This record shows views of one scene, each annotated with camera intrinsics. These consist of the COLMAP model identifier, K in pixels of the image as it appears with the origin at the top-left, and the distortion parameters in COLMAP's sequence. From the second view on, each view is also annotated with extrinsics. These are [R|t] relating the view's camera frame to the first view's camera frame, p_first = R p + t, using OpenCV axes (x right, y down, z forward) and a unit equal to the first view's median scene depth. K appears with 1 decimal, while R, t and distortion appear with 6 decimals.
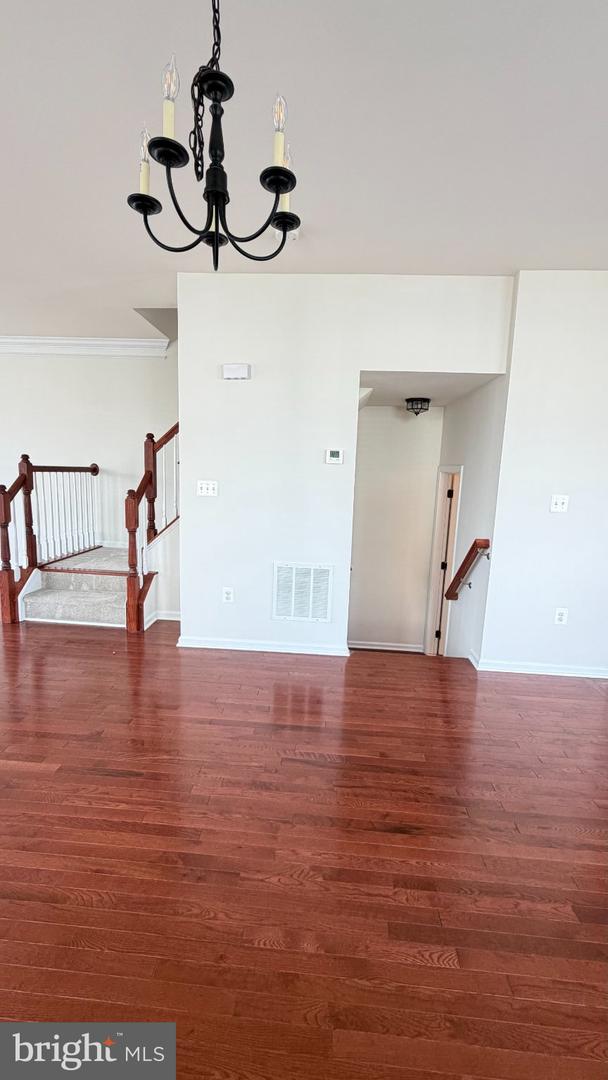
lens RADIAL K [[431.1, 0, 303.7], [0, 431.1, 537.9], [0, 0, 1]] dist [-0.001564, 0.000610]
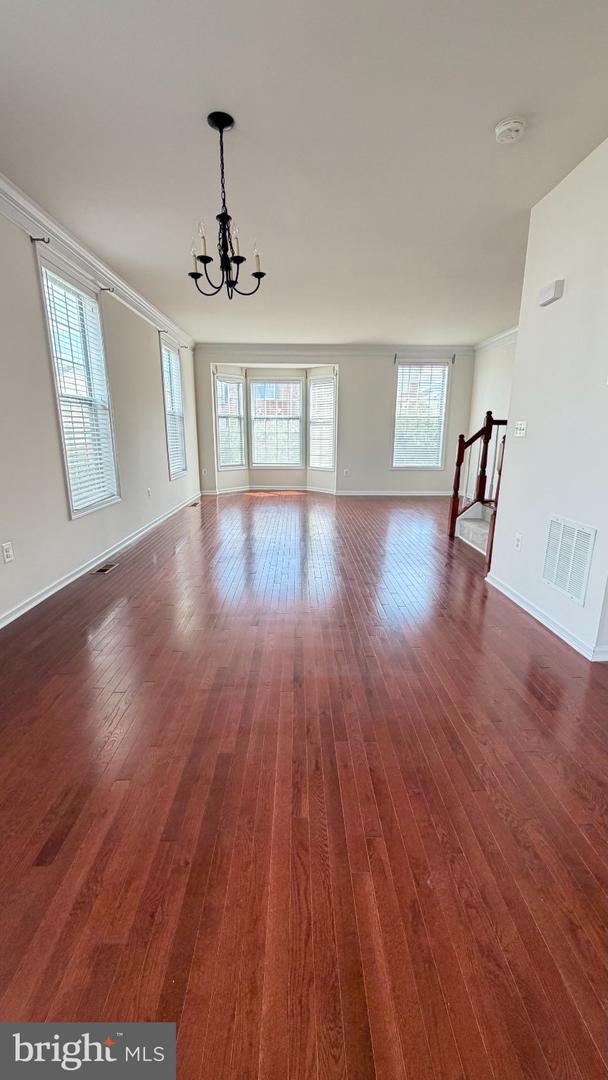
lens RADIAL K [[431.1, 0, 303.9], [0, 431.1, 536.3], [0, 0, 1]] dist [-0.001564, 0.000610]
pose [[0.087555, 0.201442, -0.975579, 0.646742], [-0.159878, 0.969487, 0.185835, 0.016387], [0.983246, 0.139703, 0.117090, 0.380974]]
